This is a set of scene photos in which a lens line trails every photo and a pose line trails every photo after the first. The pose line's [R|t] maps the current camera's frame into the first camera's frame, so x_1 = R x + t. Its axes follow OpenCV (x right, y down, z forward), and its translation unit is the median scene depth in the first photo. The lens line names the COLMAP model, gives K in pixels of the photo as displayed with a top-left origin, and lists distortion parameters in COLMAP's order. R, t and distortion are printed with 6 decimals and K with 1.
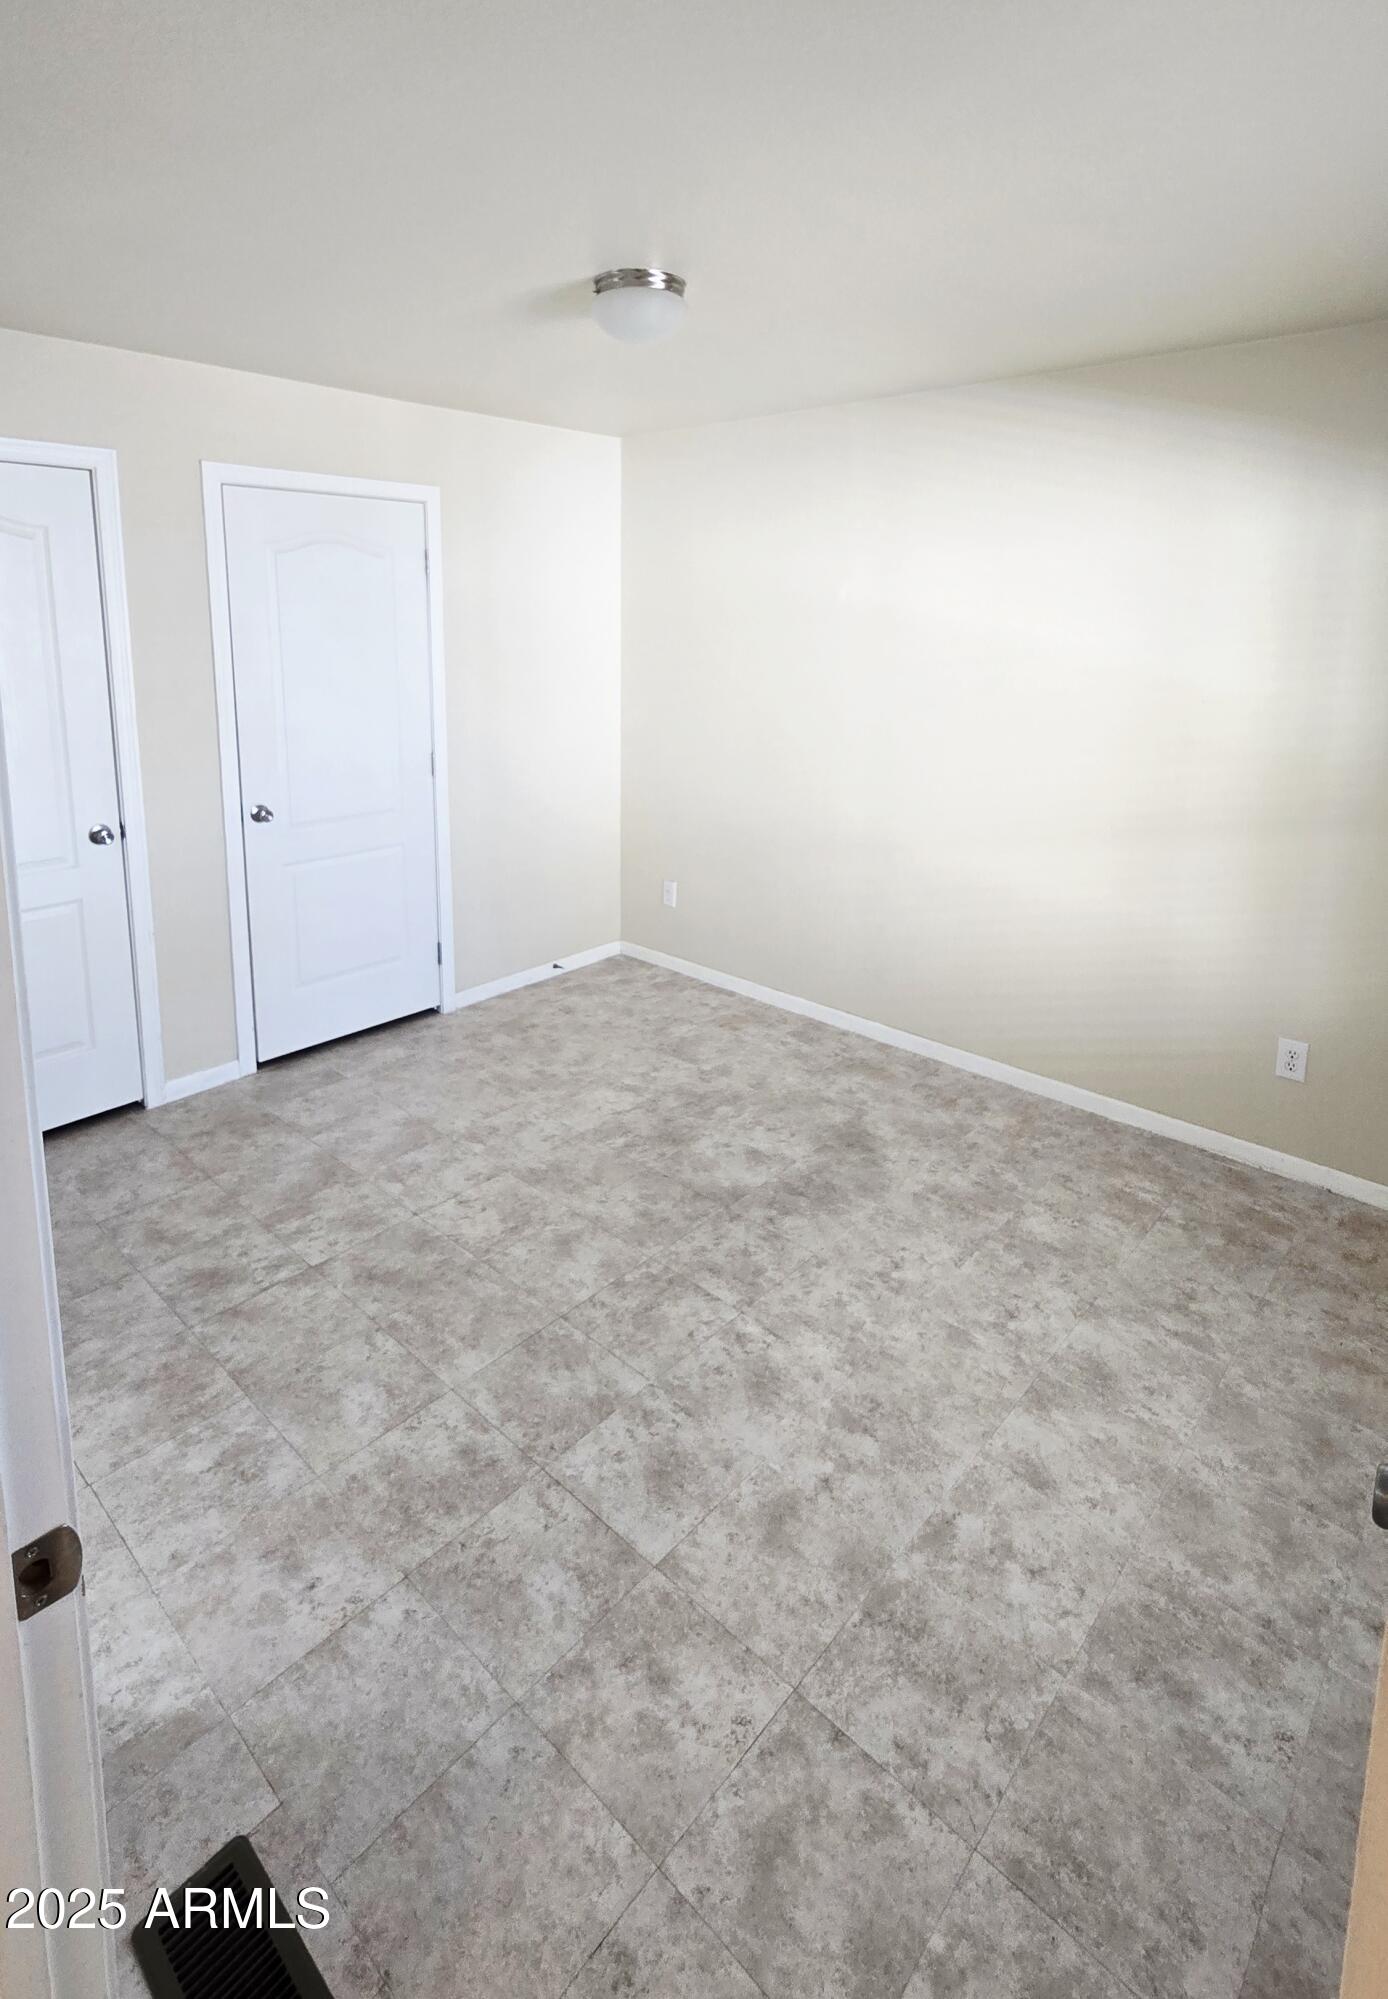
lens RADIAL K [[977.1, 0, 691.8], [0, 977.1, 995.8], [0, 0, 1]] dist [0.004993, 0.000836]
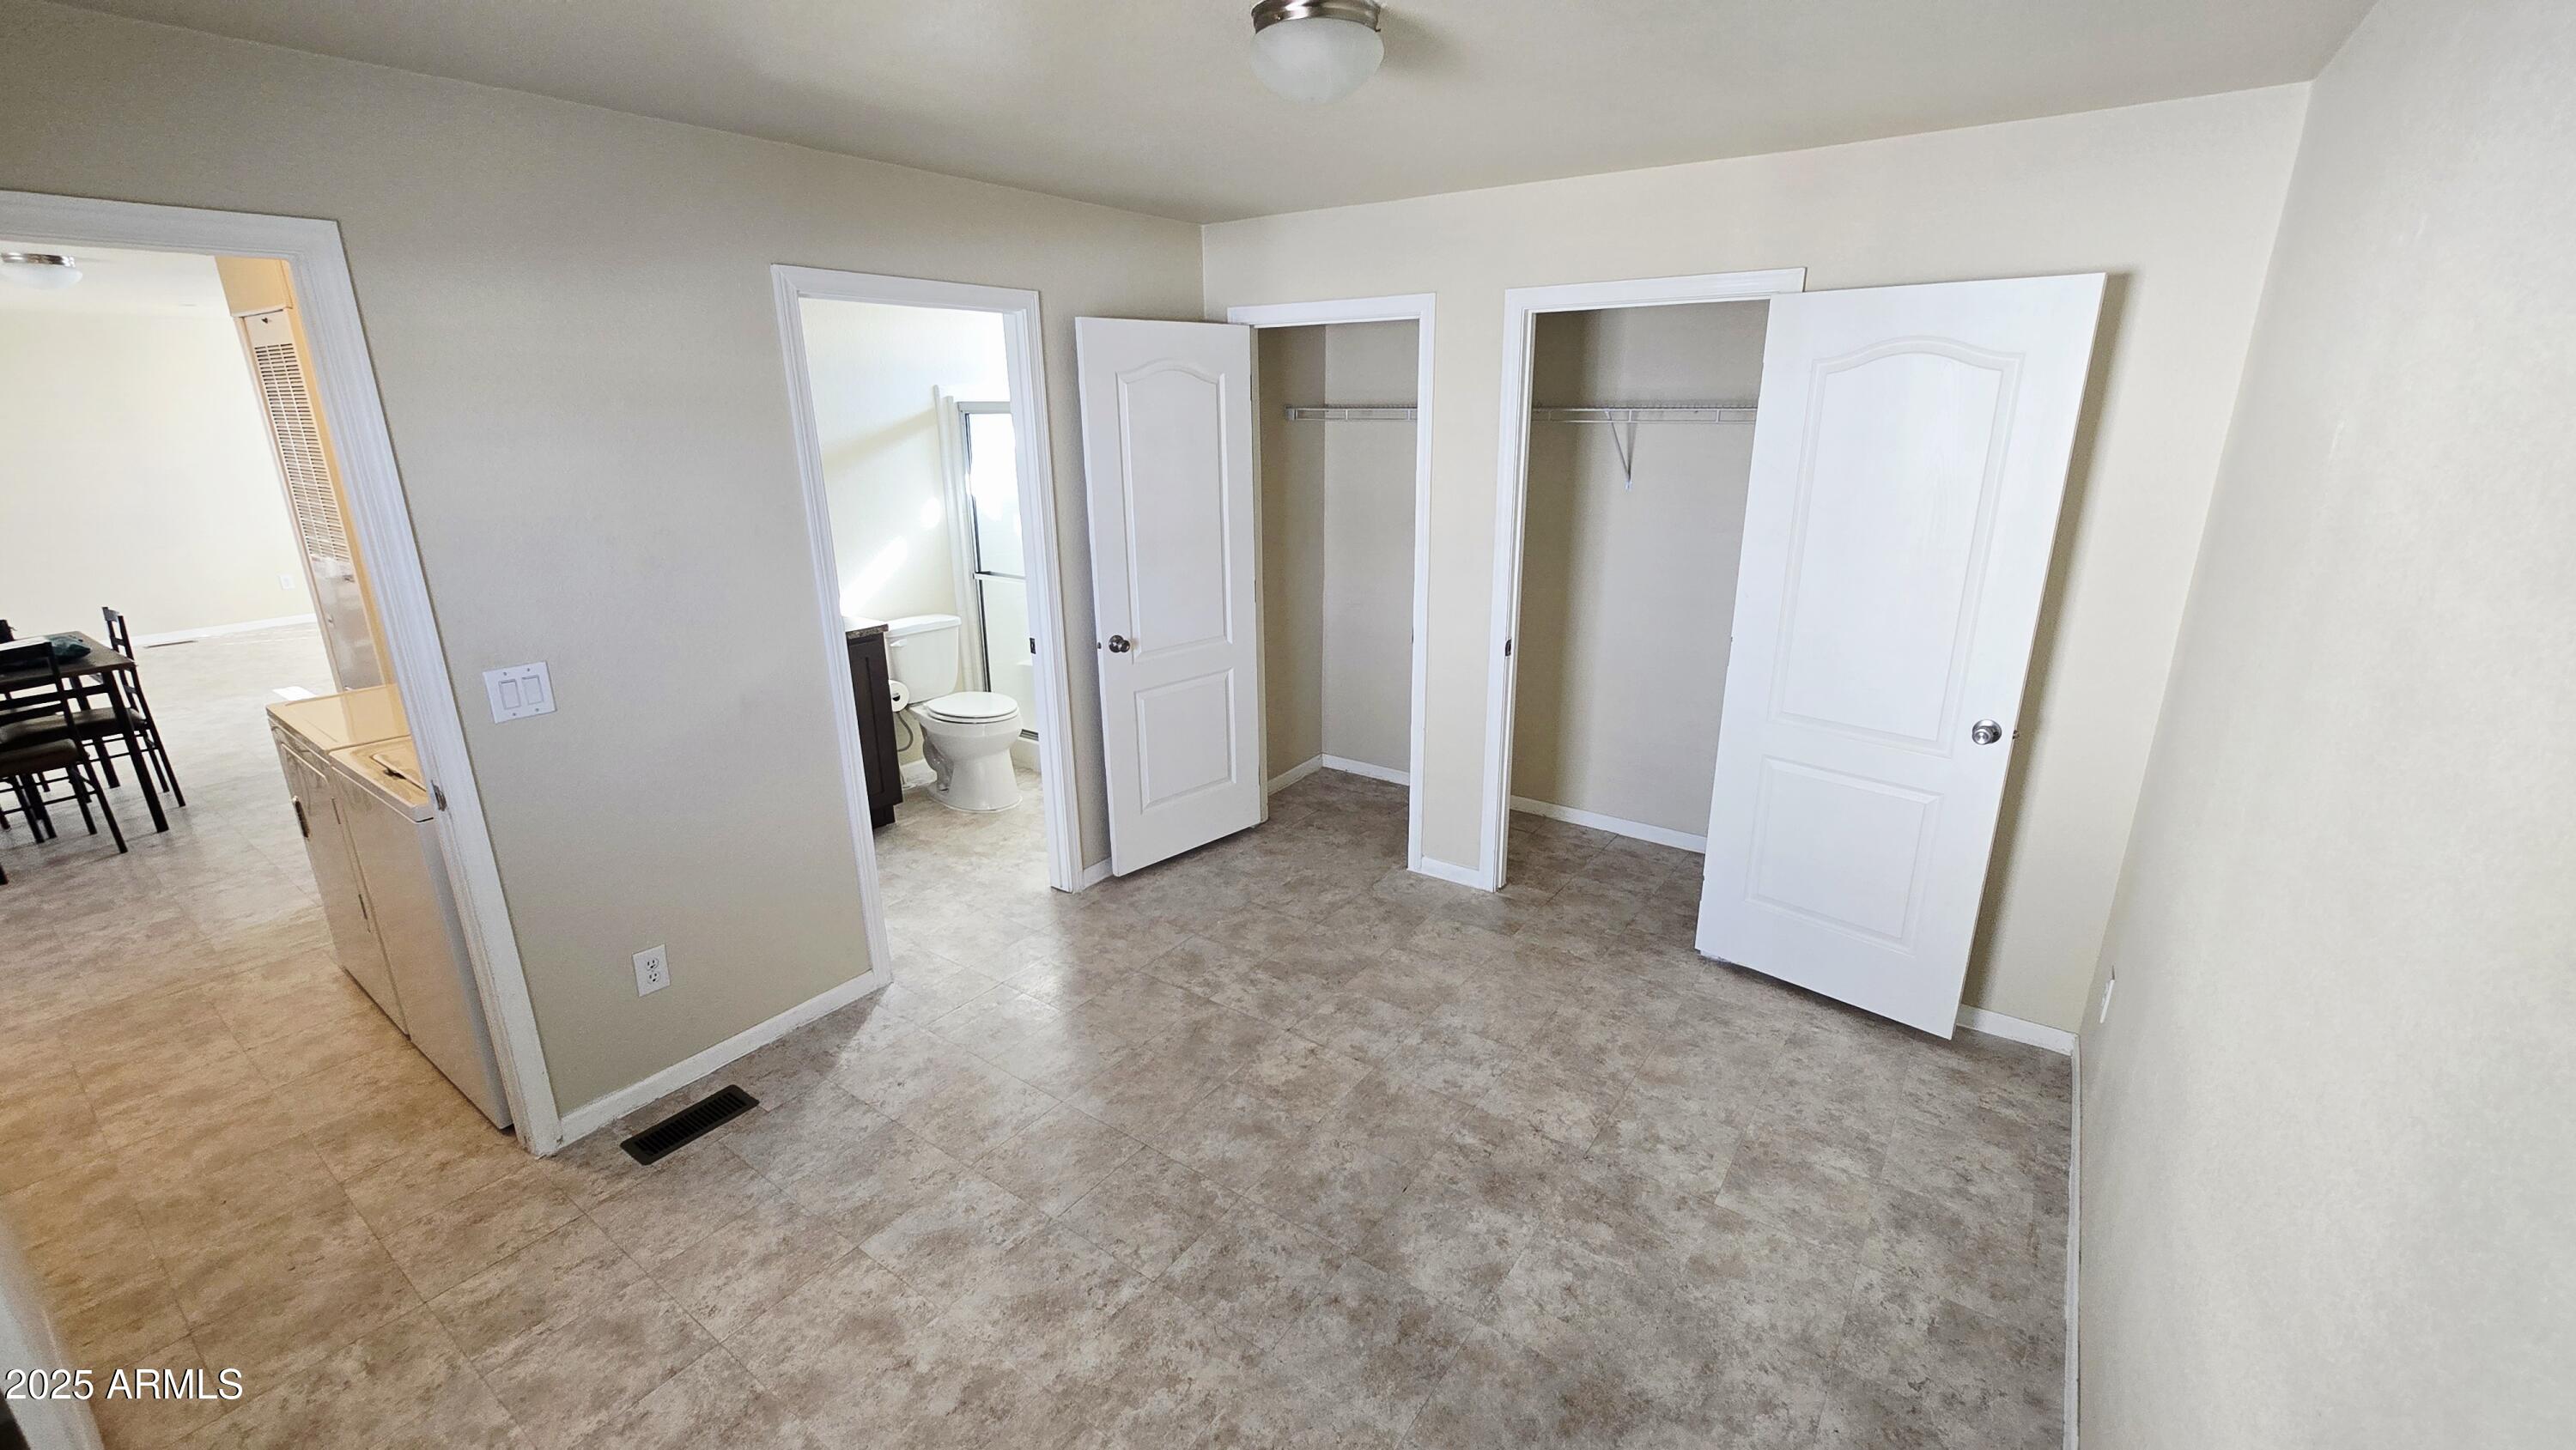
lens RADIAL K [[1051.1, 0, 1302.1], [0, 1051.1, 712.6], [0, 0, 1]] dist [0.001250, -0.000753]
pose [[0.115895, 0.280063, -0.952960, 0.836745], [-0.357837, 0.906773, 0.222971, -0.413919], [0.926564, 0.315164, 0.205307, 0.756462]]
